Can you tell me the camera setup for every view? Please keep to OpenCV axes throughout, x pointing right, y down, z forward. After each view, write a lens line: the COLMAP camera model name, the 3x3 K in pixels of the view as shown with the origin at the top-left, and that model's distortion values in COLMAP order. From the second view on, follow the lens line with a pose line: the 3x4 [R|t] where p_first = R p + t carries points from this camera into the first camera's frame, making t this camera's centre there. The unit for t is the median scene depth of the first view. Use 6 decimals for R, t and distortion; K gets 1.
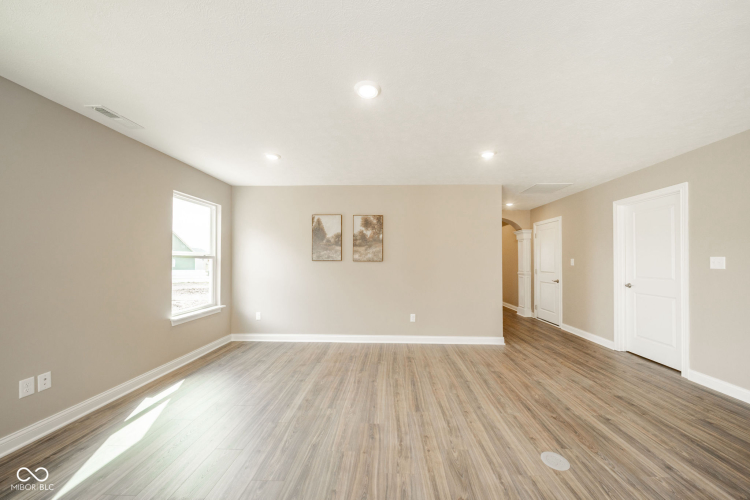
lens RADIAL K [[267.1, 0, 382.1], [0, 267.1, 261.0], [0, 0, 1]] dist [-0.000450, -0.000983]
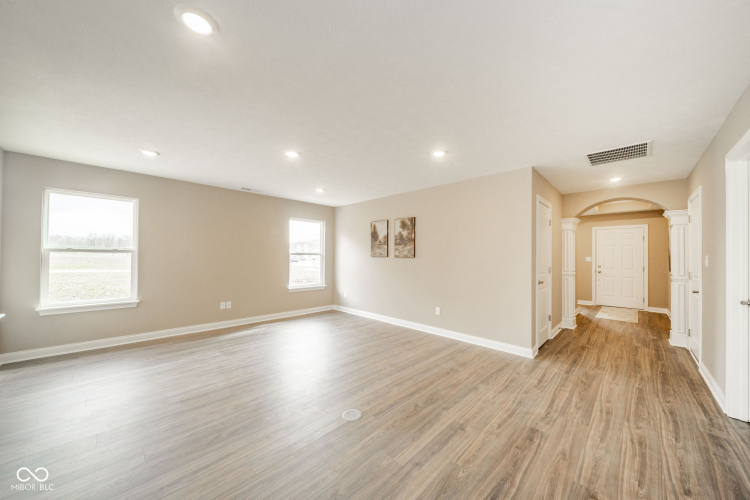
lens RADIAL K [[267.1, 0, 383.9], [0, 267.1, 256.9], [0, 0, 1]] dist [-0.000450, -0.000983]
pose [[0.736060, 0.003196, -0.676909, 0.738754], [-0.007438, 0.999967, -0.003366, 0.003510], [0.676875, 0.007512, 0.736059, 0.078745]]
